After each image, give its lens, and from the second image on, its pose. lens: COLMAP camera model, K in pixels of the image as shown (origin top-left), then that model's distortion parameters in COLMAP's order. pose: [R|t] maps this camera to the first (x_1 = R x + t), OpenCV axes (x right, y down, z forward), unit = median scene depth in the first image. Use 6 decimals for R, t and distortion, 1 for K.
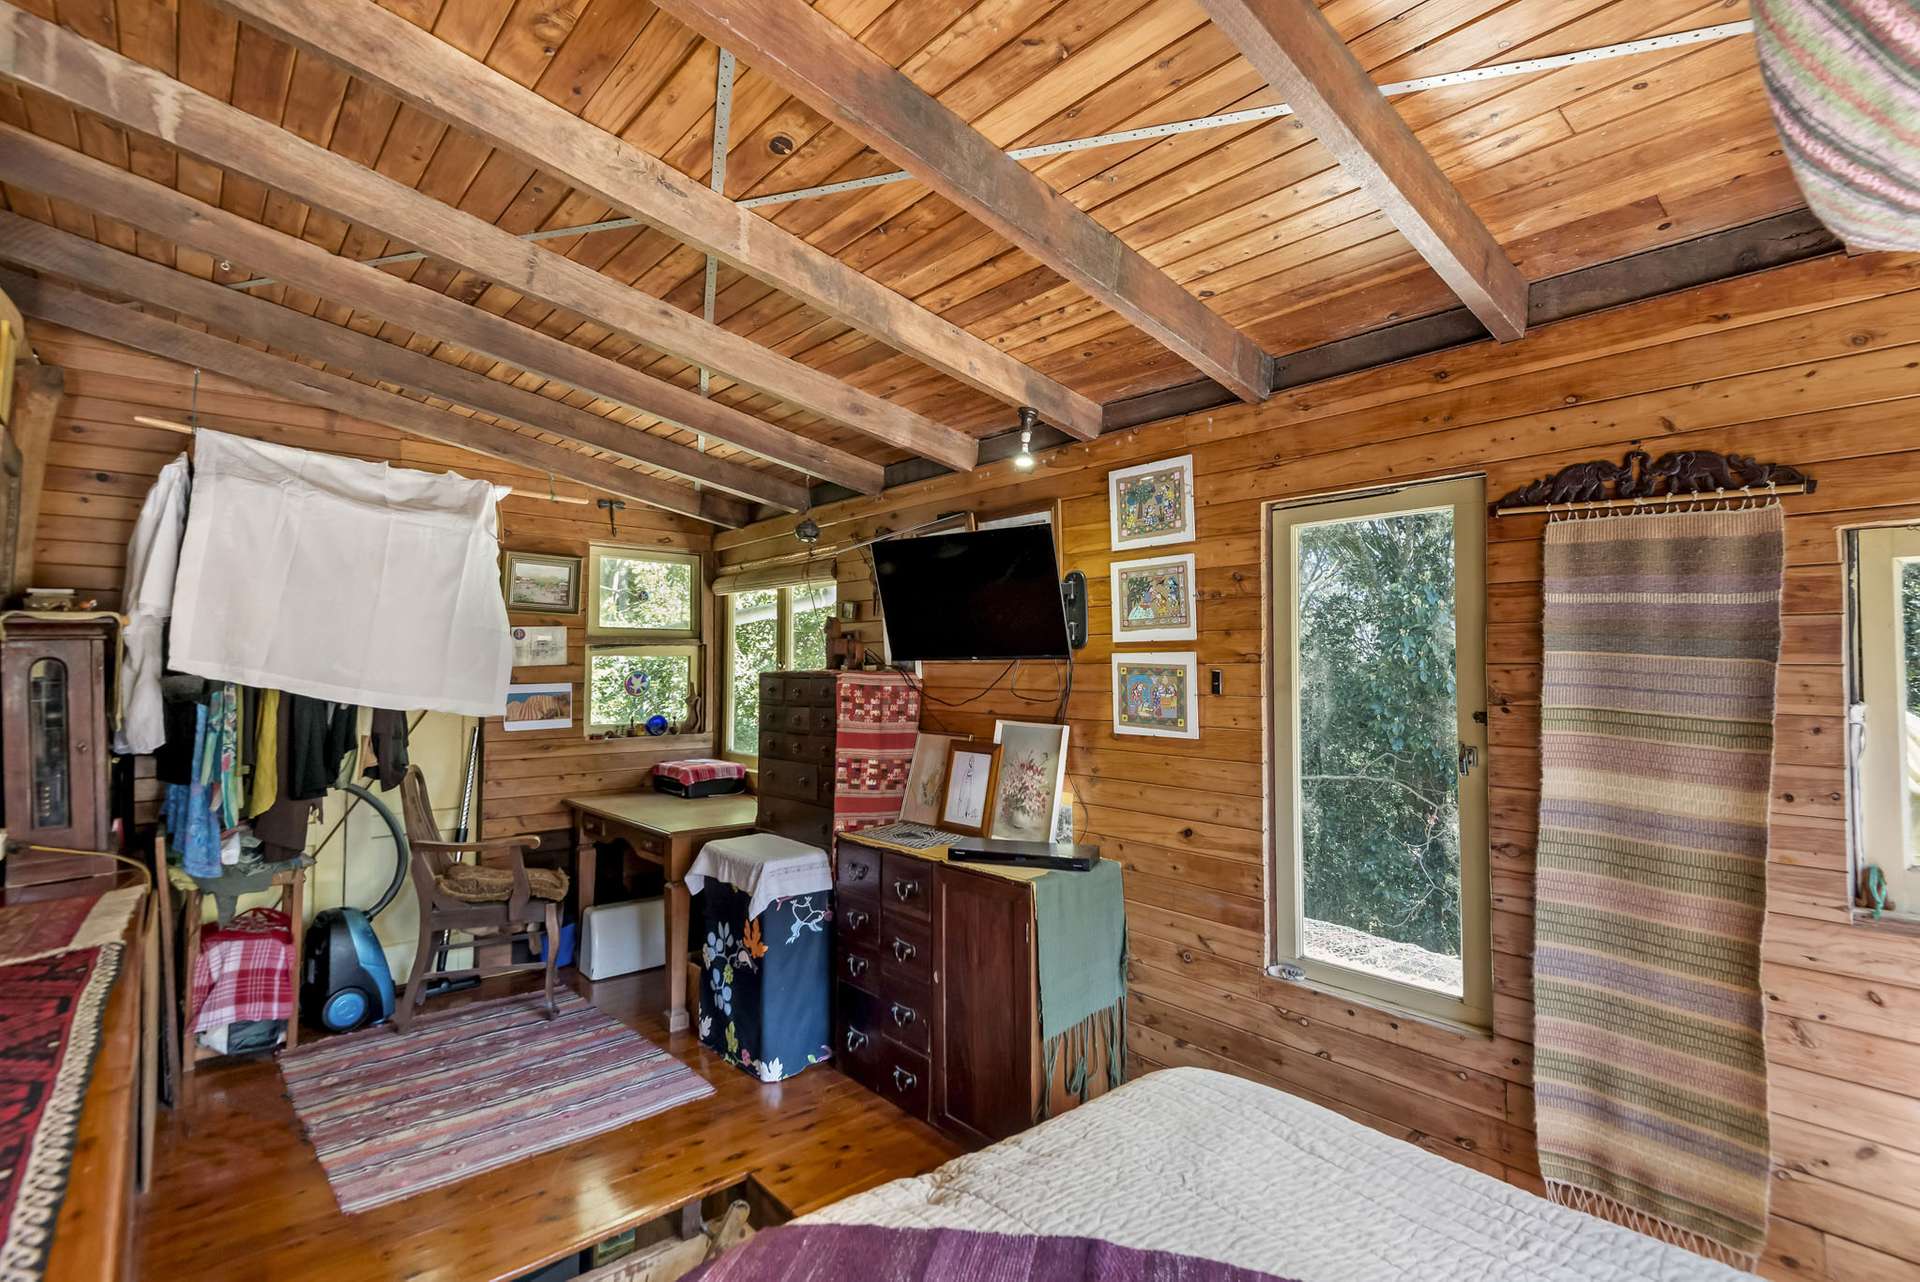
lens RADIAL K [[857.4, 0, 960.0], [0, 857.4, 641.0], [0, 0, 1]] dist [0.028173, -0.015497]
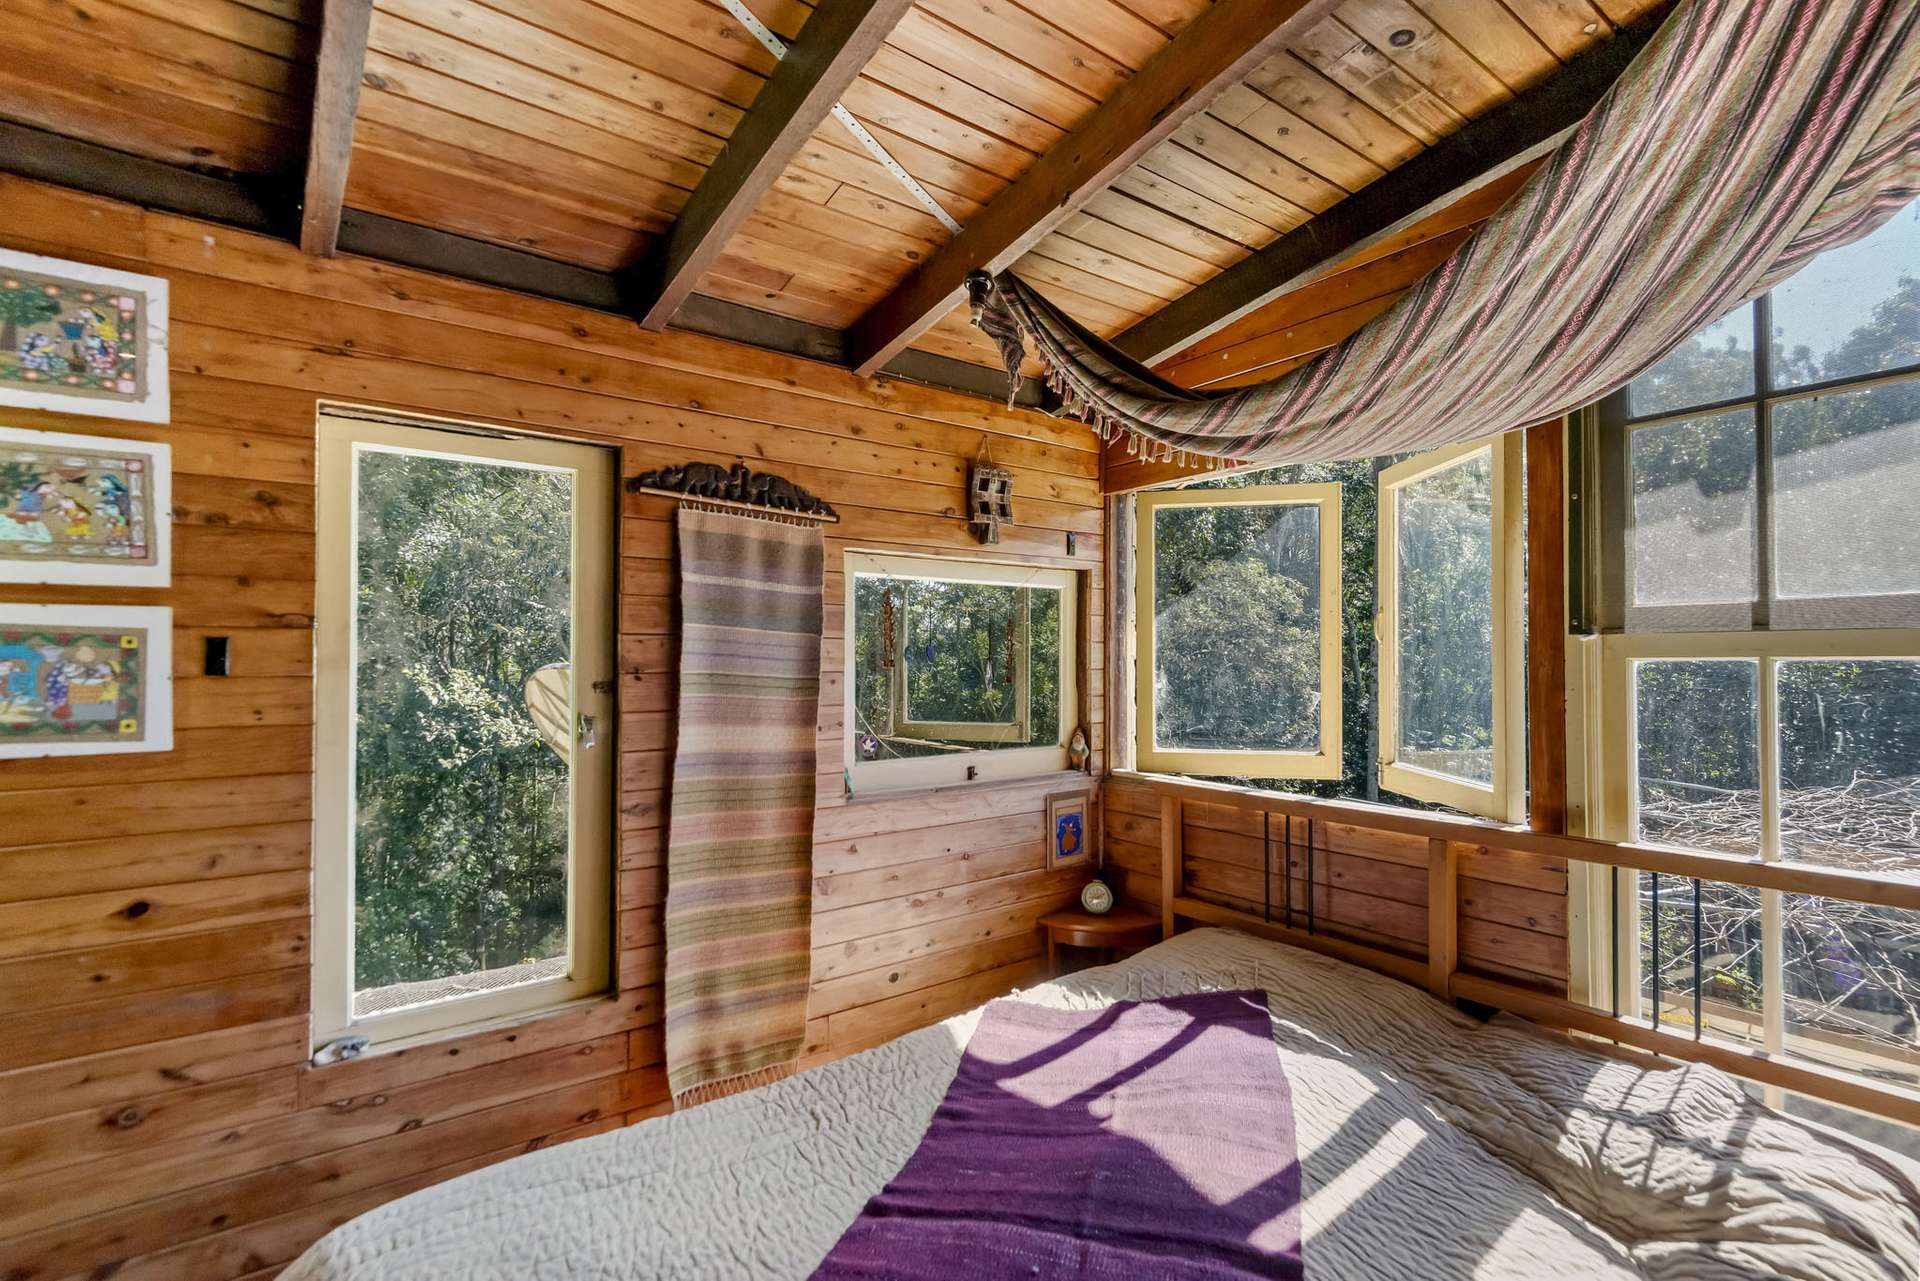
lens RADIAL K [[857.4, 0, 960.0], [0, 857.4, 640.5], [0, 0, 1]] dist [0.028173, -0.015497]
pose [[0.101748, 0.012018, 0.994738, -0.366503], [-0.034228, 0.999377, -0.008573, 0.029222], [-0.994221, -0.033176, 0.102096, 0.497019]]
